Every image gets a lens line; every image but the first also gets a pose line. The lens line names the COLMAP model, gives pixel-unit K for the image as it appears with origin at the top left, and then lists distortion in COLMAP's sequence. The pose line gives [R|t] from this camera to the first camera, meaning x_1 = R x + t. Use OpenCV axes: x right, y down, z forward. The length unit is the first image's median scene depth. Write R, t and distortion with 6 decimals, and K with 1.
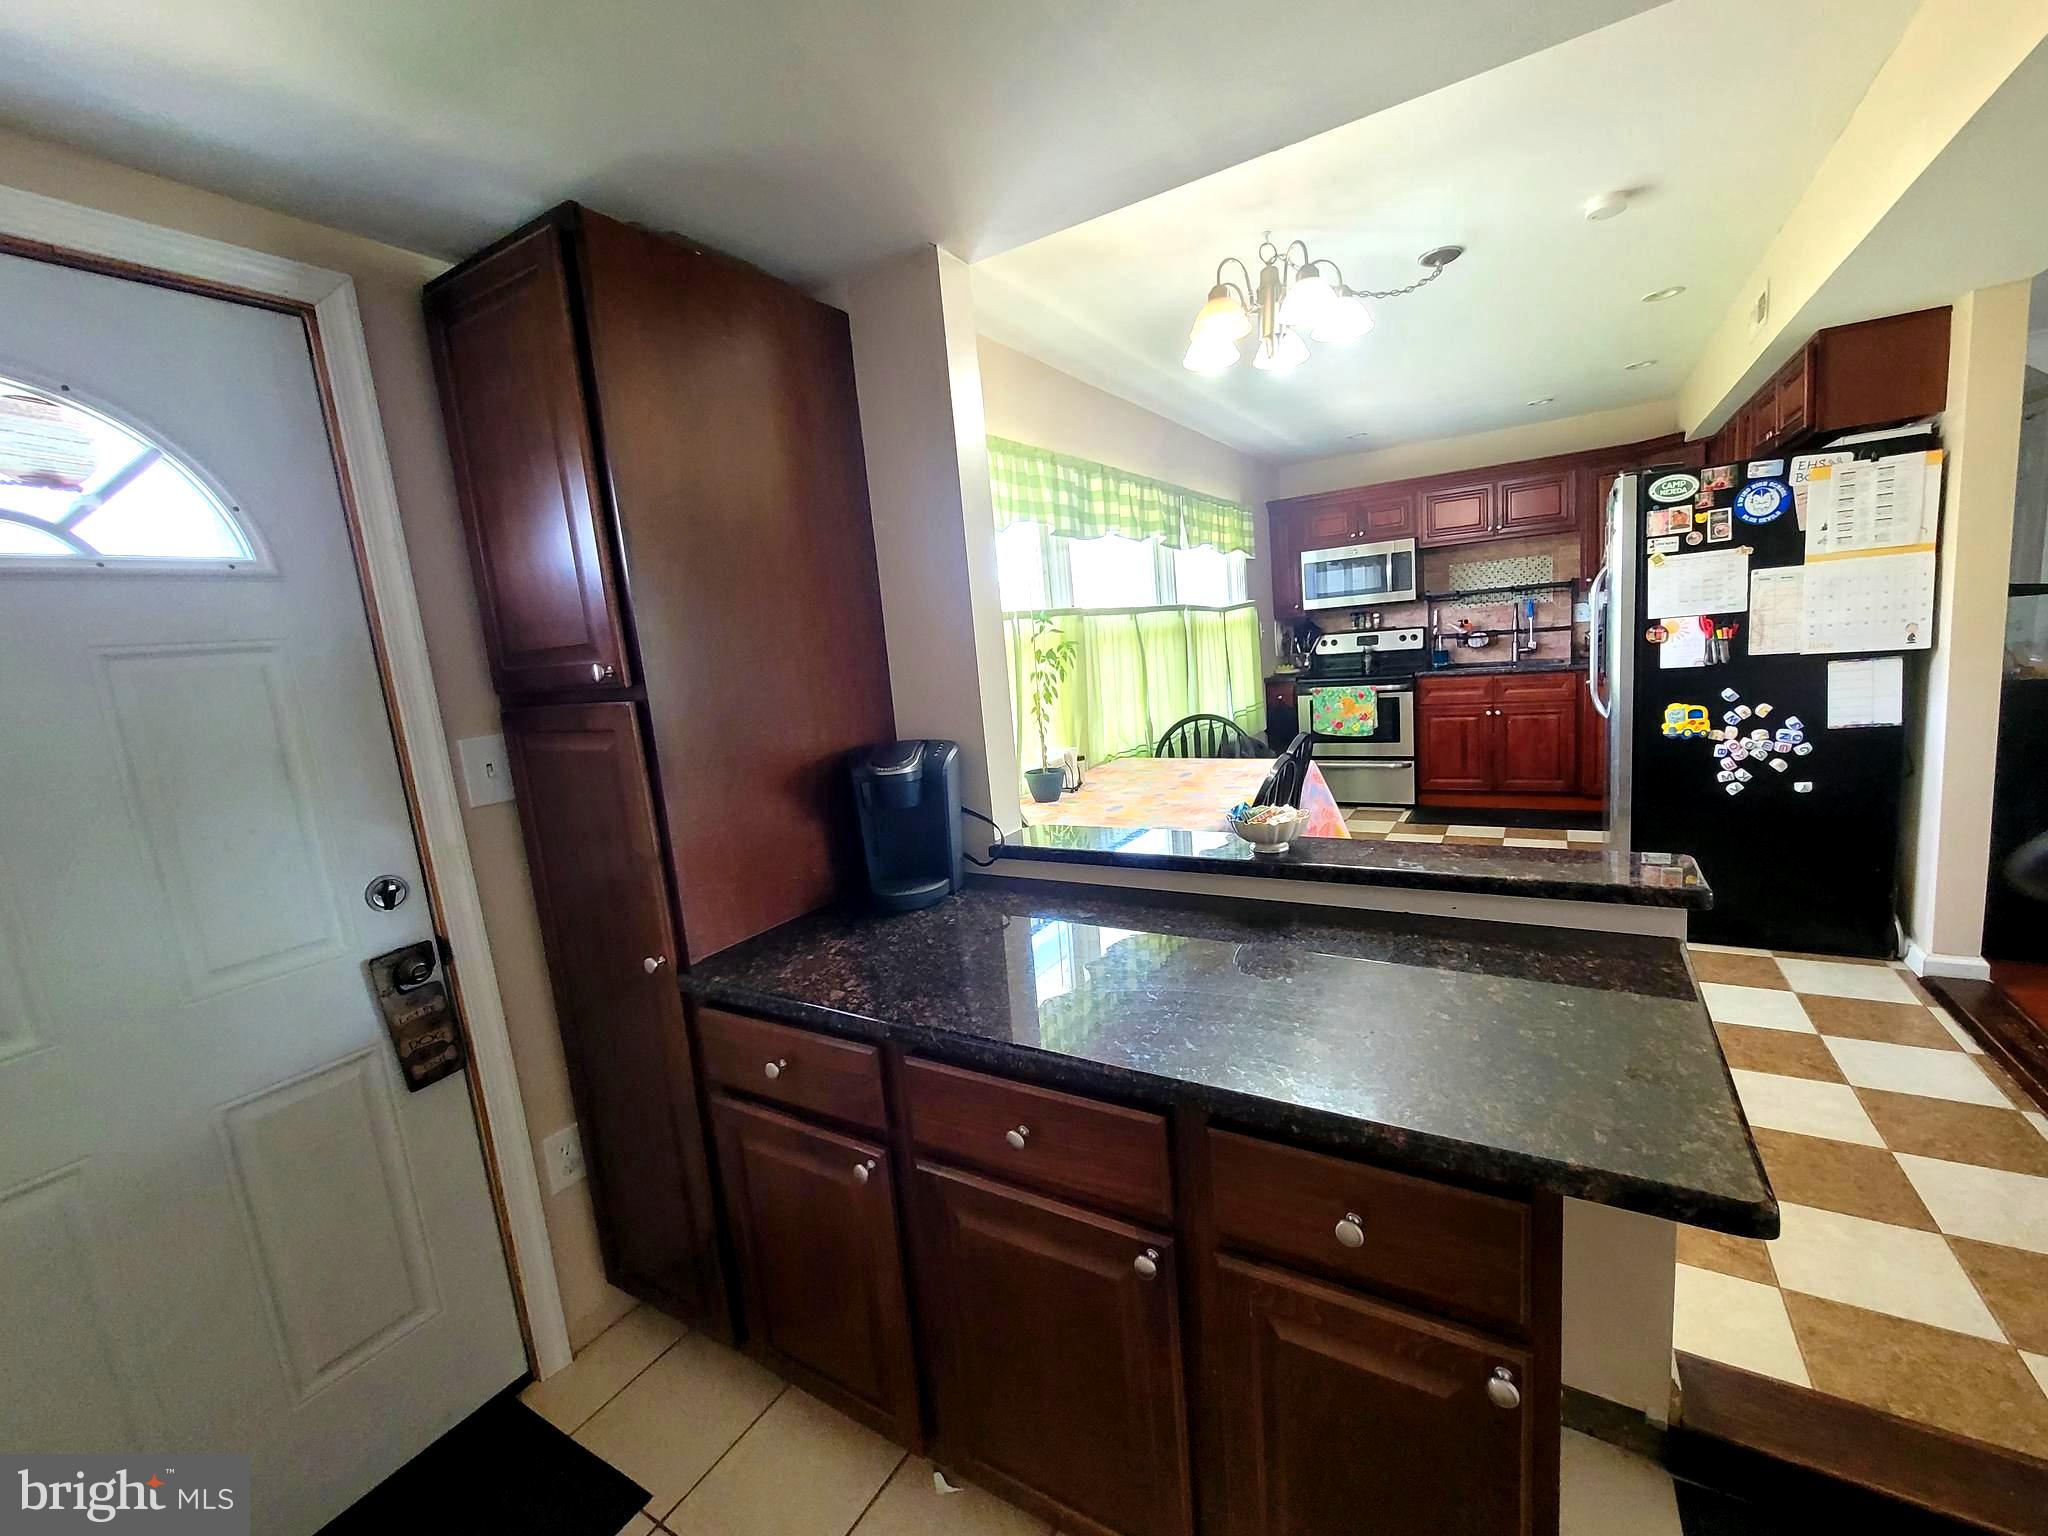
lens RADIAL K [[834.0, 0, 1041.8], [0, 834.0, 759.1], [0, 0, 1]] dist [0.001017, 0.000568]
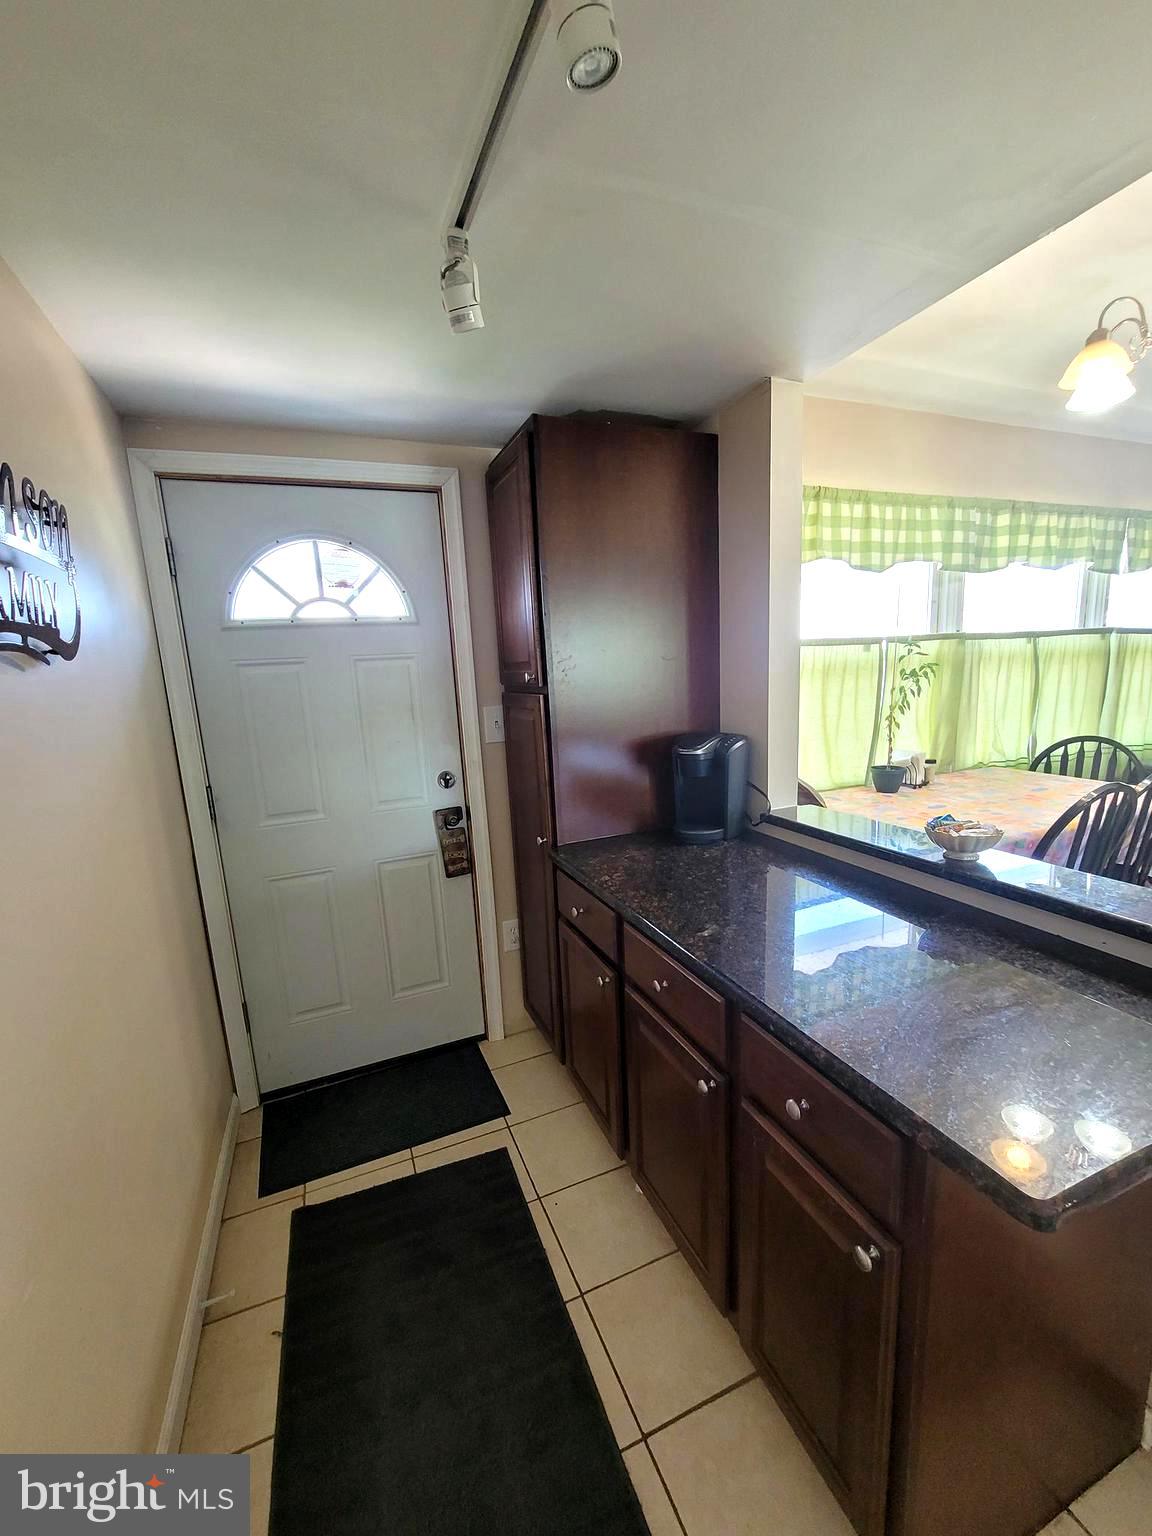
lens RADIAL K [[625.5, 0, 576.2], [0, 625.5, 778.1], [0, 0, 1]] dist [0.001017, 0.000568]
pose [[0.802435, 0.150121, -0.577548, 0.179408], [-0.108100, 0.988395, 0.106719, -0.020910], [0.586866, -0.023202, 0.809351, -0.024657]]
